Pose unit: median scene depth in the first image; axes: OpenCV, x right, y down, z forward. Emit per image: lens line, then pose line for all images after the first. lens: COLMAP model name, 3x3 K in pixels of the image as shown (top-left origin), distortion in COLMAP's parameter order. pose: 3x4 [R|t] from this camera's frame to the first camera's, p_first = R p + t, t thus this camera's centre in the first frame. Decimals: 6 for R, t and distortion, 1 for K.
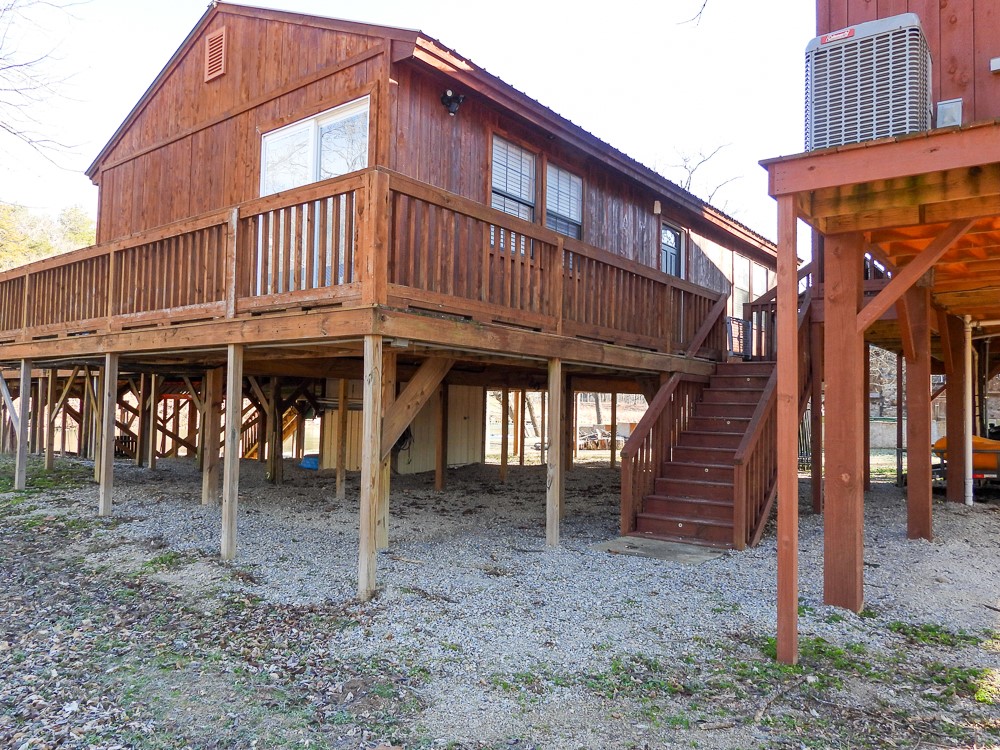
lens RADIAL K [[712.5, 0, 501.0], [0, 712.5, 374.8], [0, 0, 1]] dist [-0.017916, 0.010126]
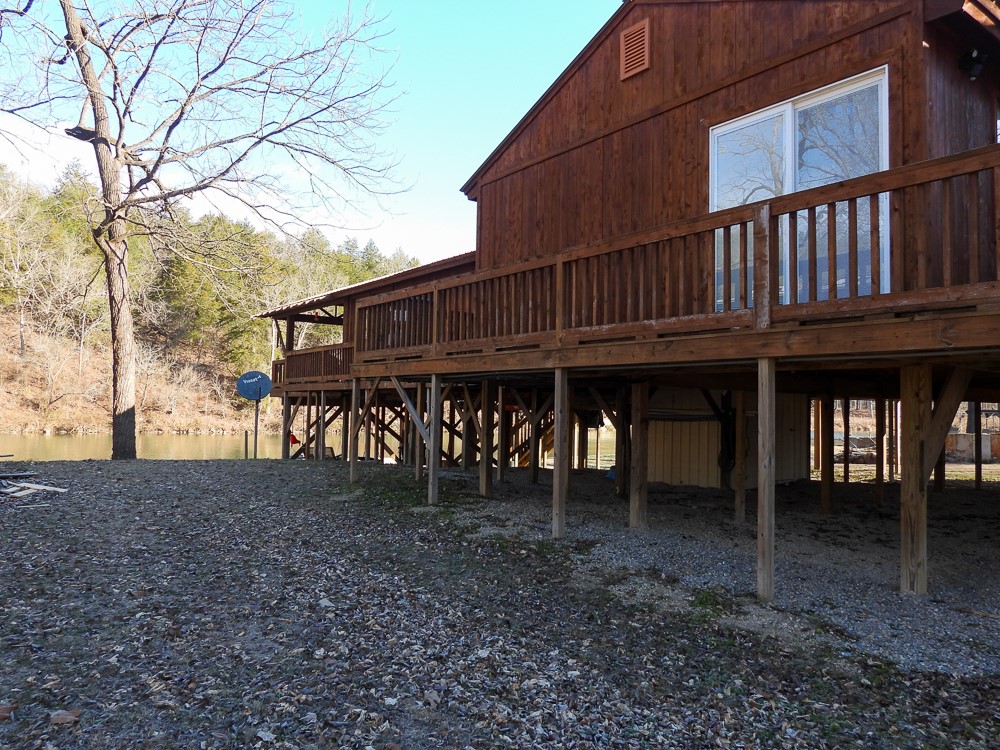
lens RADIAL K [[712.5, 0, 504.2], [0, 712.5, 373.0], [0, 0, 1]] dist [-0.017916, 0.010126]
pose [[0.966520, -0.013929, -0.256211, -0.378719], [0.011779, 0.999881, -0.009921, -0.015436], [0.256319, 0.006571, 0.966570, 0.048794]]
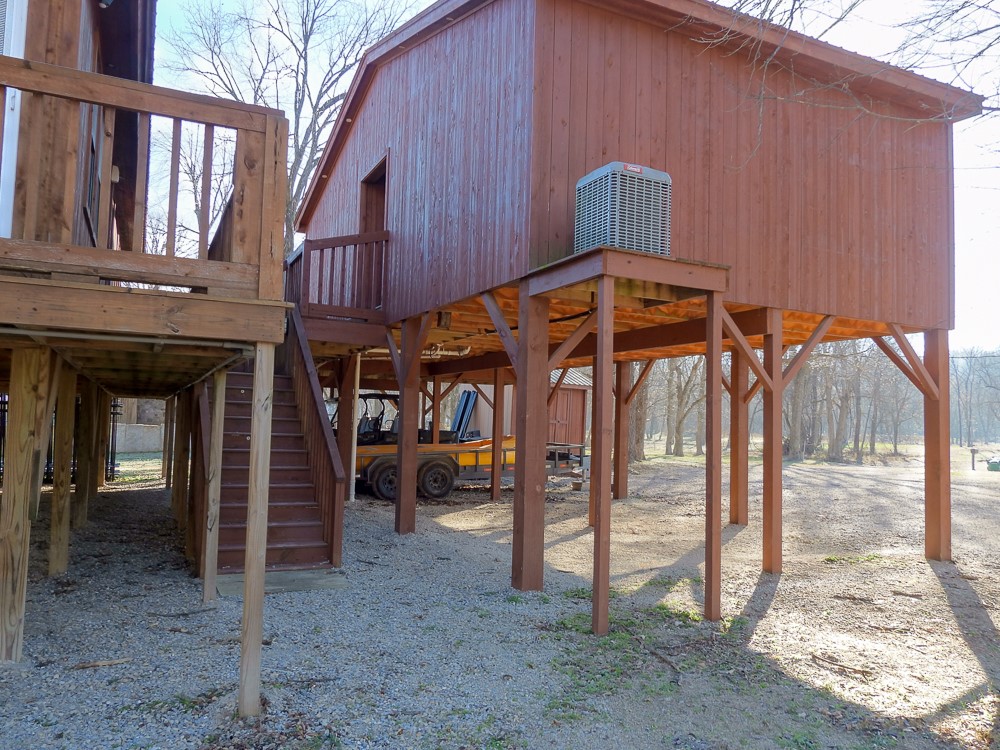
lens RADIAL K [[760.7, 0, 503.1], [0, 760.7, 377.3], [0, 0, 1]] dist [-0.016532, 0.004501]
pose [[0.446231, 0.049157, 0.893566, -0.513005], [-0.062097, 0.997784, -0.023881, -0.012138], [-0.892761, -0.044831, 0.448295, 0.298510]]
